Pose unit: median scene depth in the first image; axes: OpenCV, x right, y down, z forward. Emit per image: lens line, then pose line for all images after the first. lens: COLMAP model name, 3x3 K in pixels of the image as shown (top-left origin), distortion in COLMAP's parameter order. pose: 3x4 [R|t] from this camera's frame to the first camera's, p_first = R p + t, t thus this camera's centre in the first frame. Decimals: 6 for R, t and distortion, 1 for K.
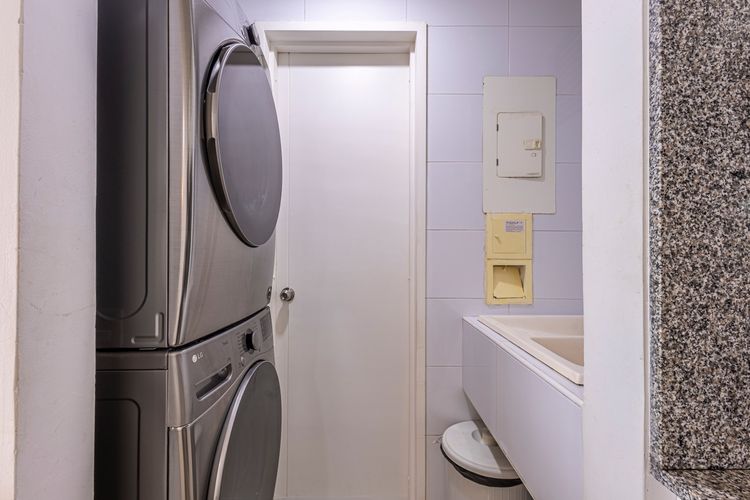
lens RADIAL K [[343.4, 0, 376.9], [0, 343.4, 253.4], [0, 0, 1]] dist [0.009429, -0.002841]
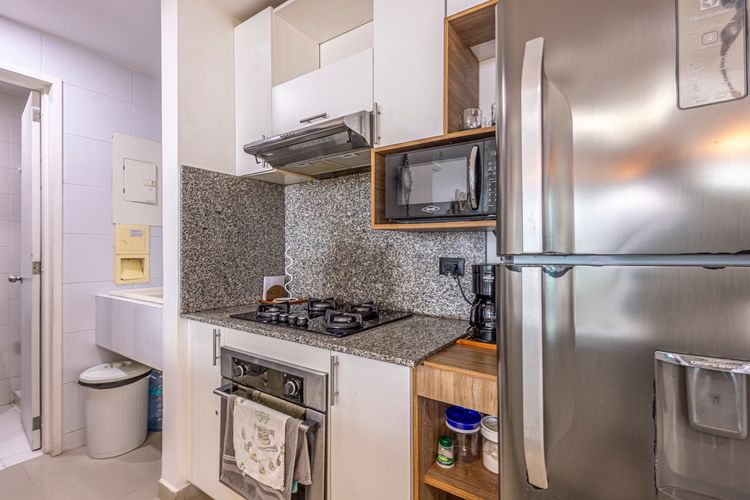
lens RADIAL K [[343.4, 0, 375.7], [0, 343.4, 250.1], [0, 0, 1]] dist [0.009429, -0.002841]
pose [[0.562491, 0.000517, 0.826803, -0.291255], [-0.000085, 1.000000, -0.000568, -0.001192], [-0.826803, 0.000249, 0.562491, -0.796304]]
